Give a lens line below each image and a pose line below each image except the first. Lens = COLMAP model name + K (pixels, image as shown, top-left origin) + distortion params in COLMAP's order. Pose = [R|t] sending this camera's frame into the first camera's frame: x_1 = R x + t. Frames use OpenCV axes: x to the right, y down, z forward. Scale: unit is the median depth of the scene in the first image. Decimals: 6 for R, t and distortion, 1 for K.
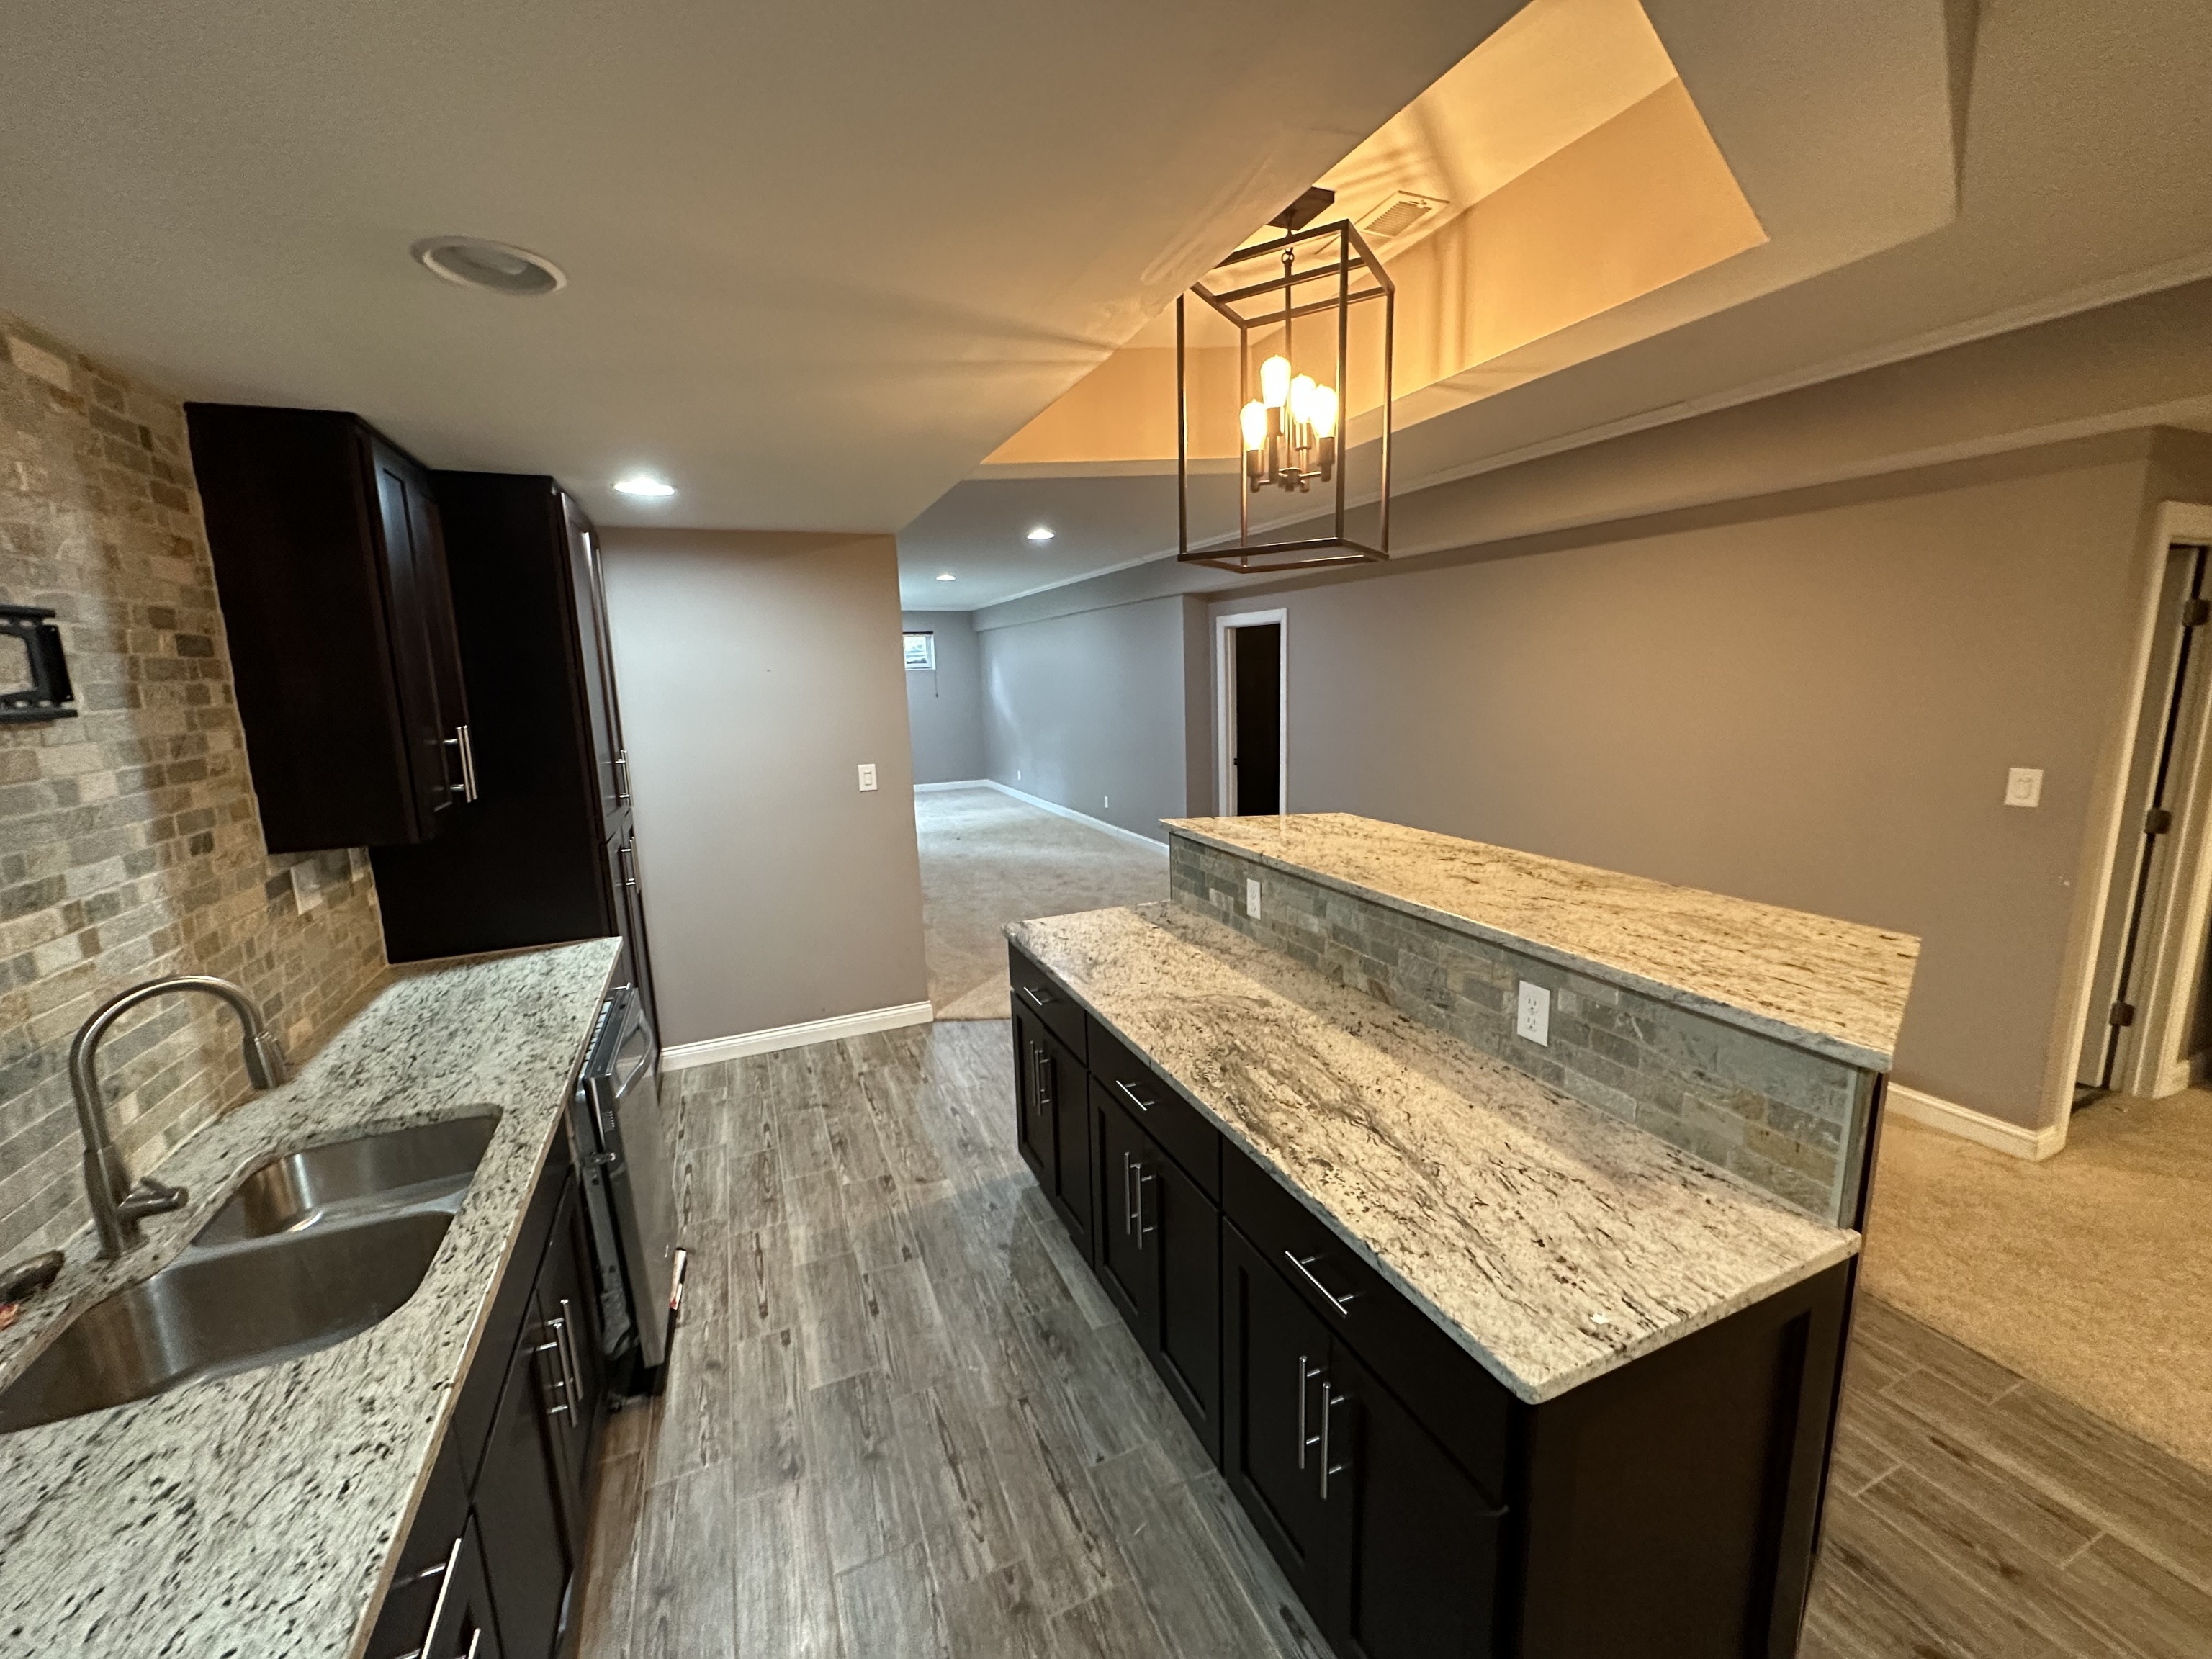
lens RADIAL K [[884.7, 0, 1106.6], [0, 884.7, 826.8], [0, 0, 1]] dist [-0.006168, 0.000869]
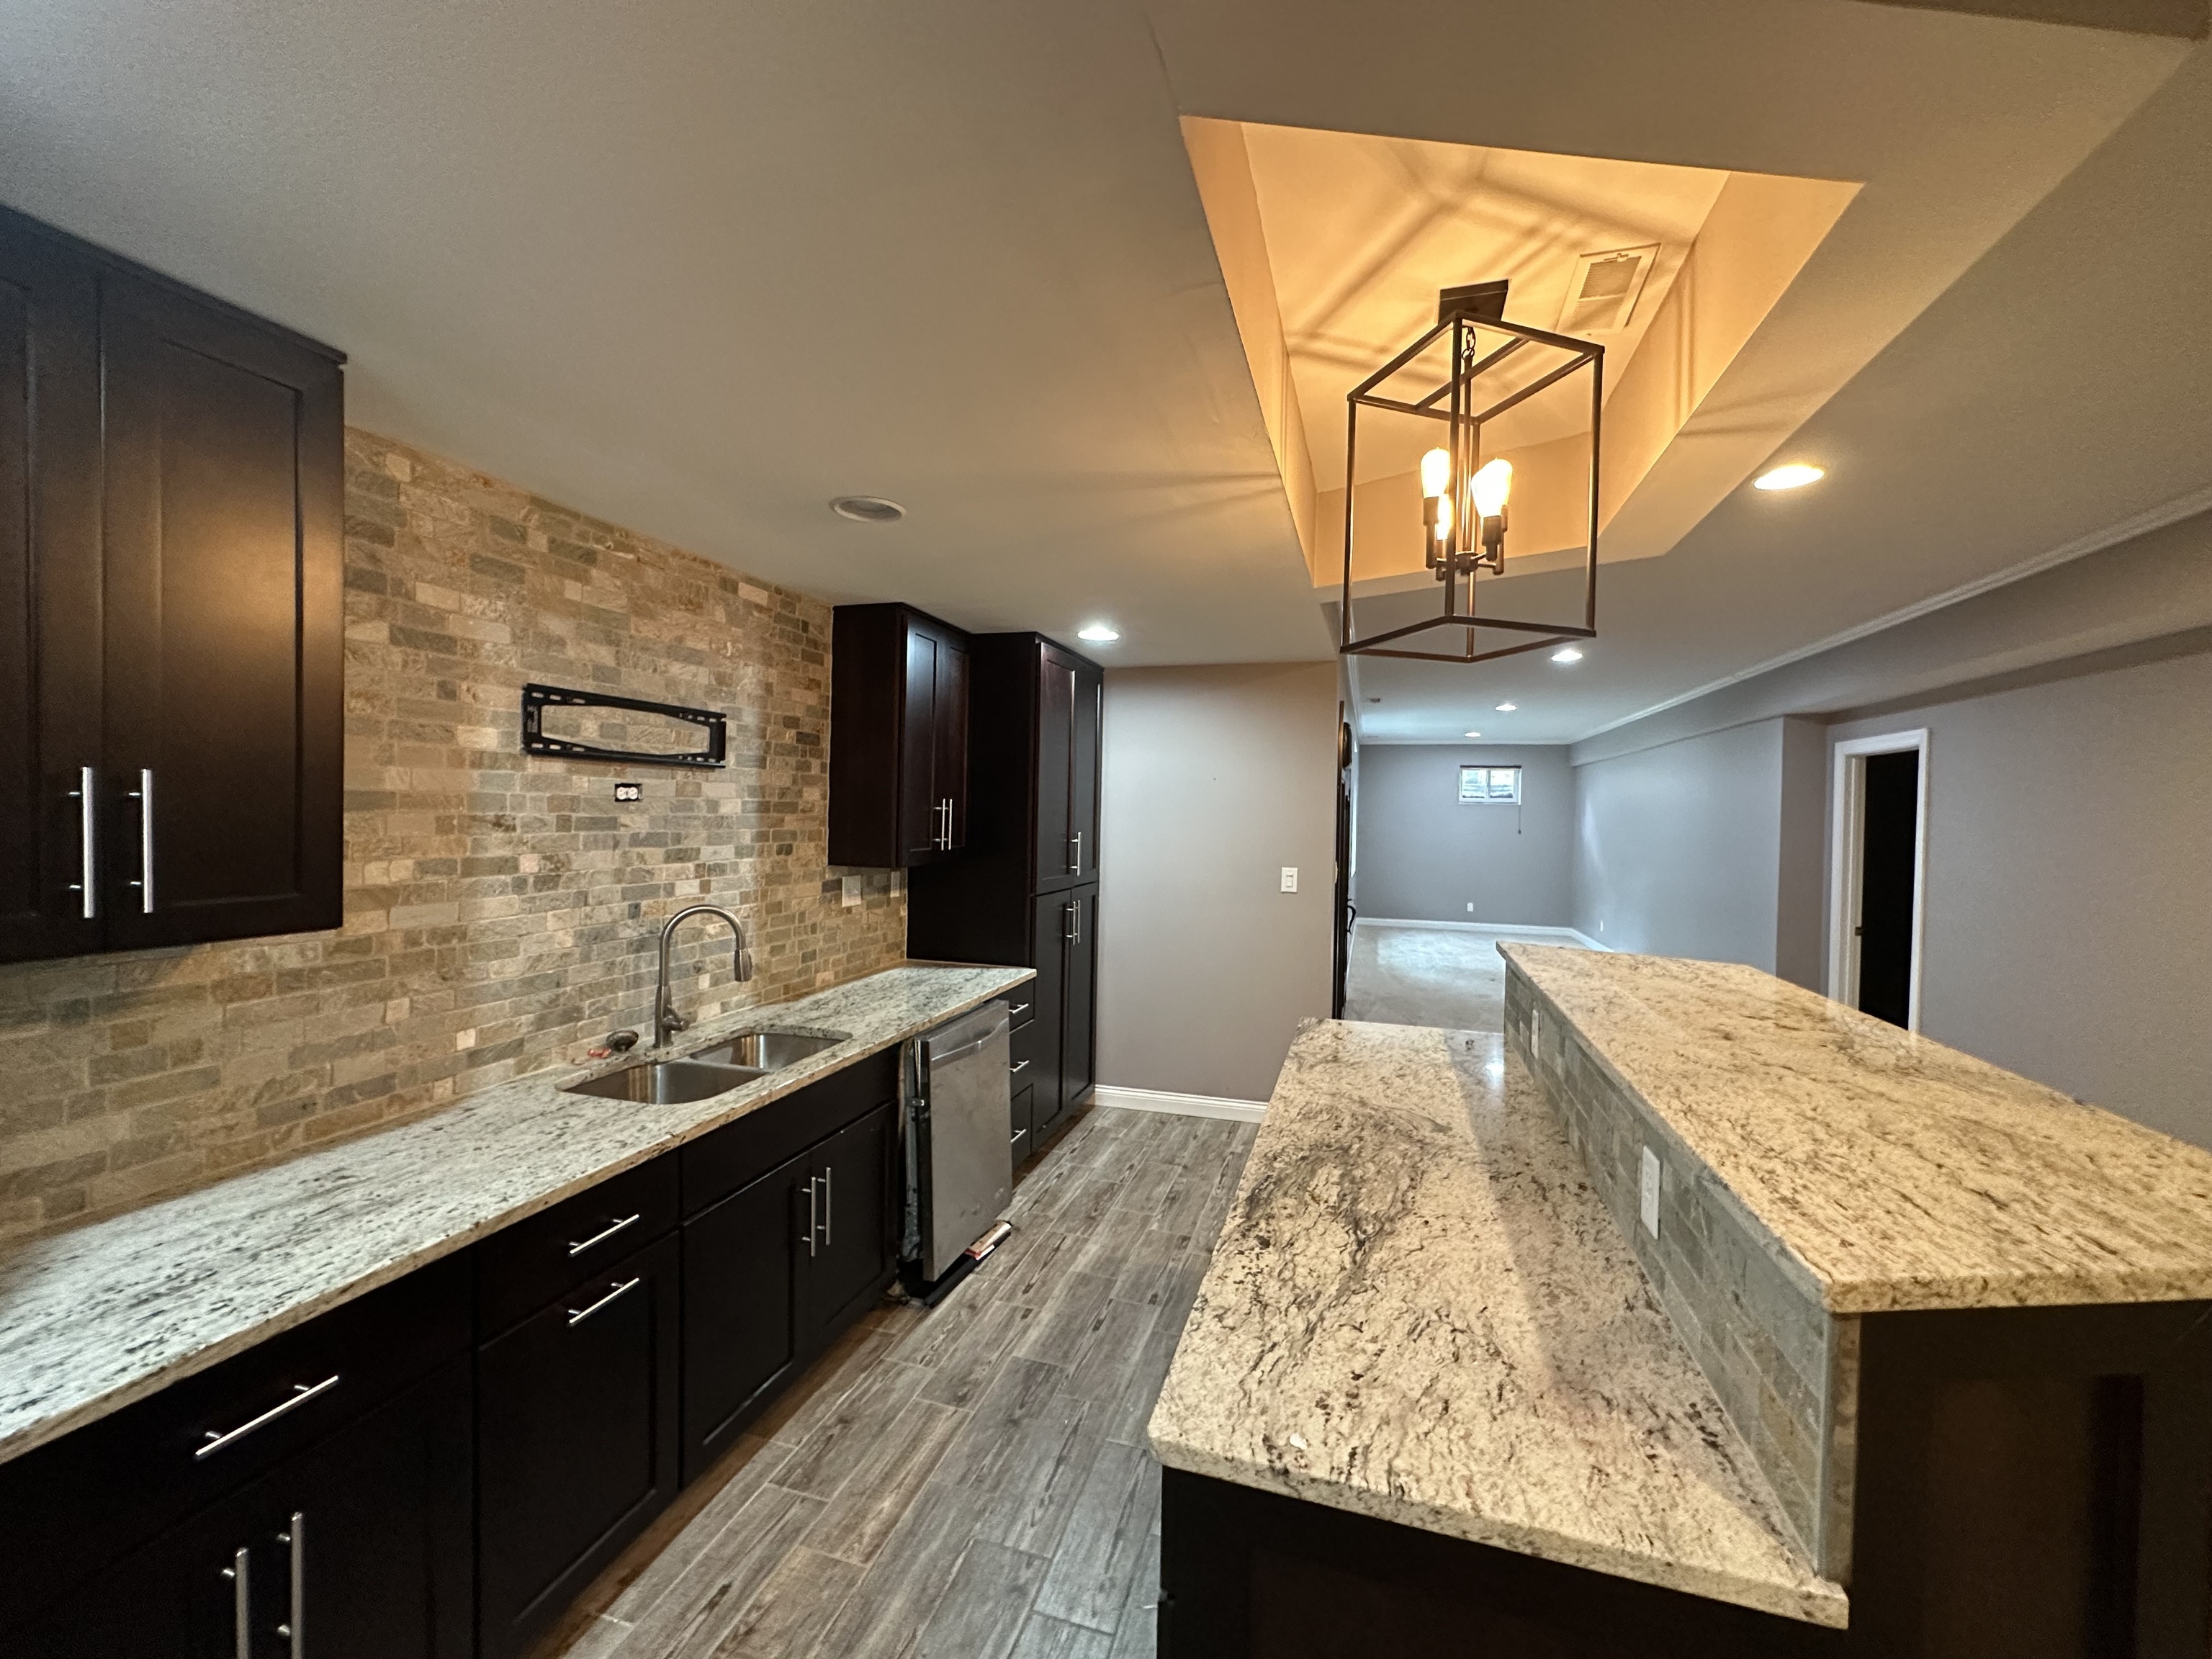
lens RADIAL K [[884.7, 0, 1105.4], [0, 884.7, 826.7], [0, 0, 1]] dist [-0.006168, 0.000869]
pose [[0.760800, 0.055629, -0.646598, 0.587667], [-0.155339, 0.982968, -0.098207, 0.049607], [0.630122, 0.175158, 0.756483, 0.075504]]
